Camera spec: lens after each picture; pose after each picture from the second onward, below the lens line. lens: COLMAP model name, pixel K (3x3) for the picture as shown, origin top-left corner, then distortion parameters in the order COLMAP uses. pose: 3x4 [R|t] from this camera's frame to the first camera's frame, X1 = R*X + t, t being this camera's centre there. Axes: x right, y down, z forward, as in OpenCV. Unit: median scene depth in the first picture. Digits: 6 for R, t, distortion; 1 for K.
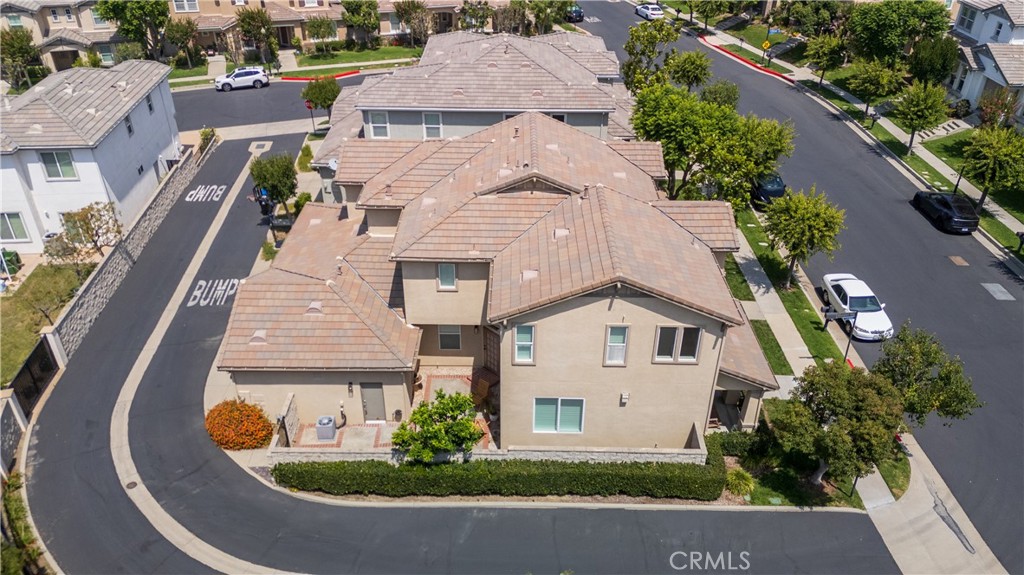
lens RADIAL K [[752.4, 0, 519.0], [0, 752.4, 280.6], [0, 0, 1]] dist [0.082356, -0.084315]
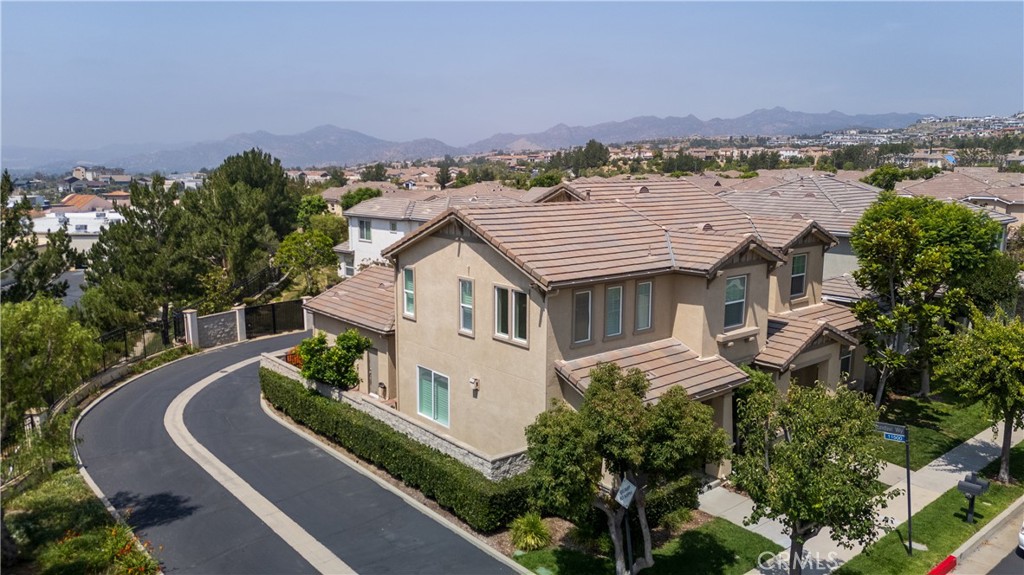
lens RADIAL K [[752.4, 0, 509.3], [0, 752.4, 293.4], [0, 0, 1]] dist [0.082356, -0.084315]
pose [[0.639376, 0.120005, -0.759472, 0.805388], [-0.398361, 0.896541, -0.193705, 0.216891], [0.657652, 0.426395, 0.621032, 0.481732]]
